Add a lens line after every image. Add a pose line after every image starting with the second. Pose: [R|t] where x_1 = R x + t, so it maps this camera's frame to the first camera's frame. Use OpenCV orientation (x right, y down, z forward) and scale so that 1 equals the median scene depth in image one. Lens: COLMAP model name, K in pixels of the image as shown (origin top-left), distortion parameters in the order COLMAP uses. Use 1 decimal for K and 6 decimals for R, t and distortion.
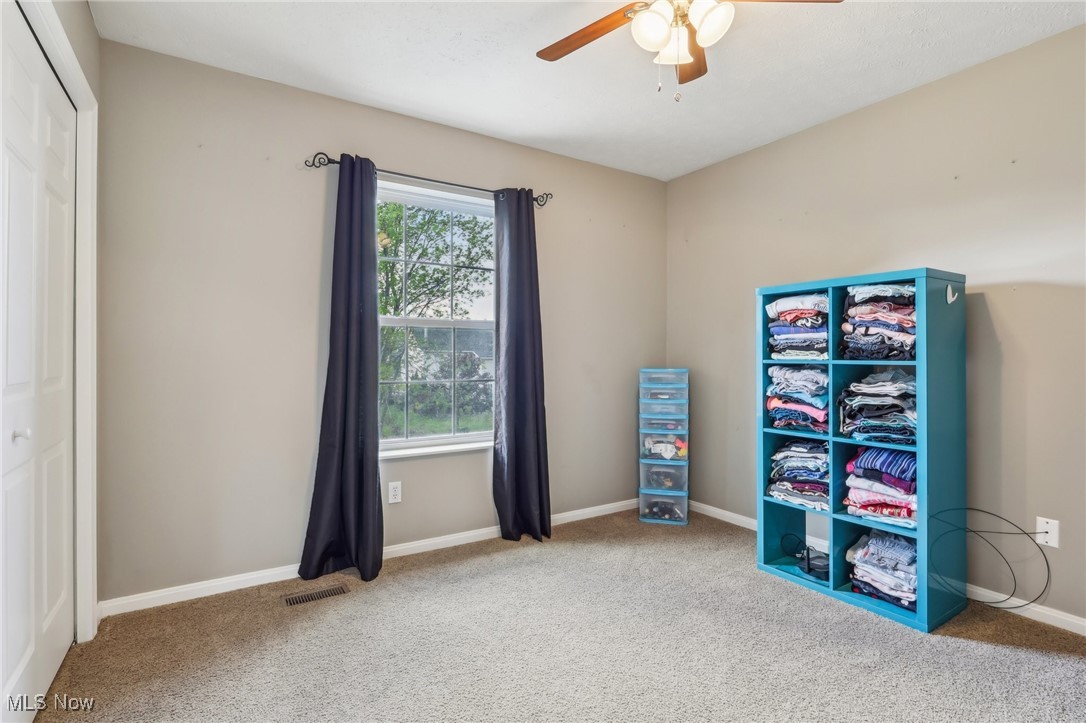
lens RADIAL K [[522.8, 0, 539.4], [0, 522.8, 358.0], [0, 0, 1]] dist [-0.001077, -0.000036]
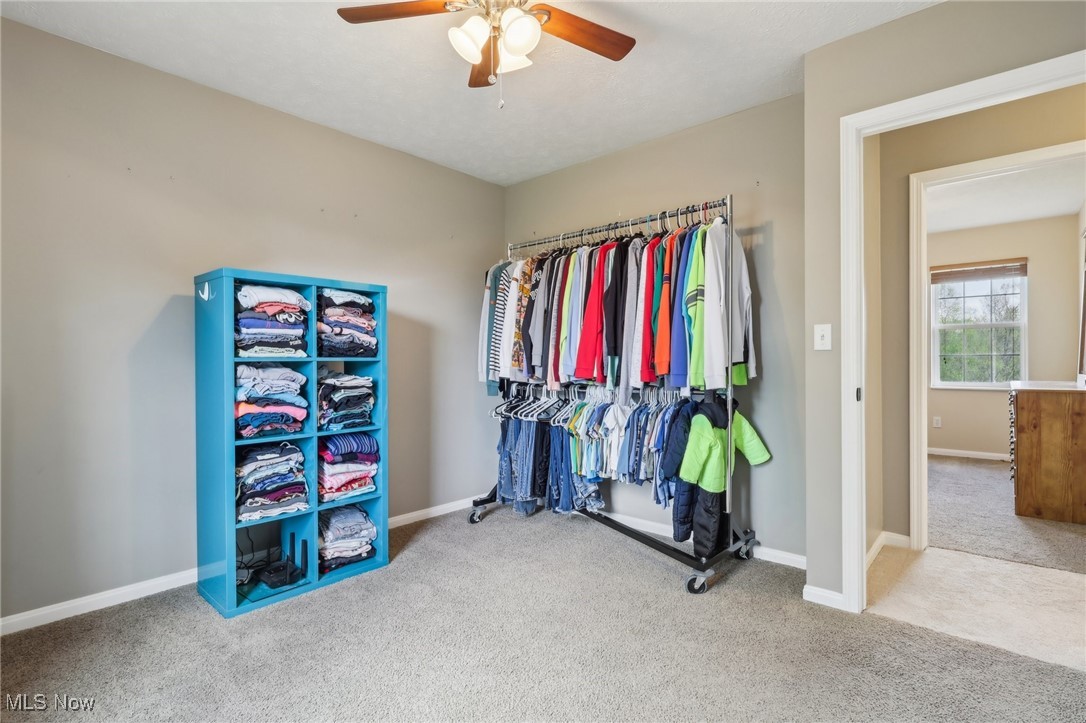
lens RADIAL K [[522.8, 0, 539.4], [0, 522.8, 358.0], [0, 0, 1]] dist [-0.001077, -0.000036]
pose [[-0.271946, 0.000748, 0.962312, -0.539114], [0.005867, 0.999982, 0.000881, 0.006777], [-0.962295, 0.005886, -0.271945, 0.850169]]
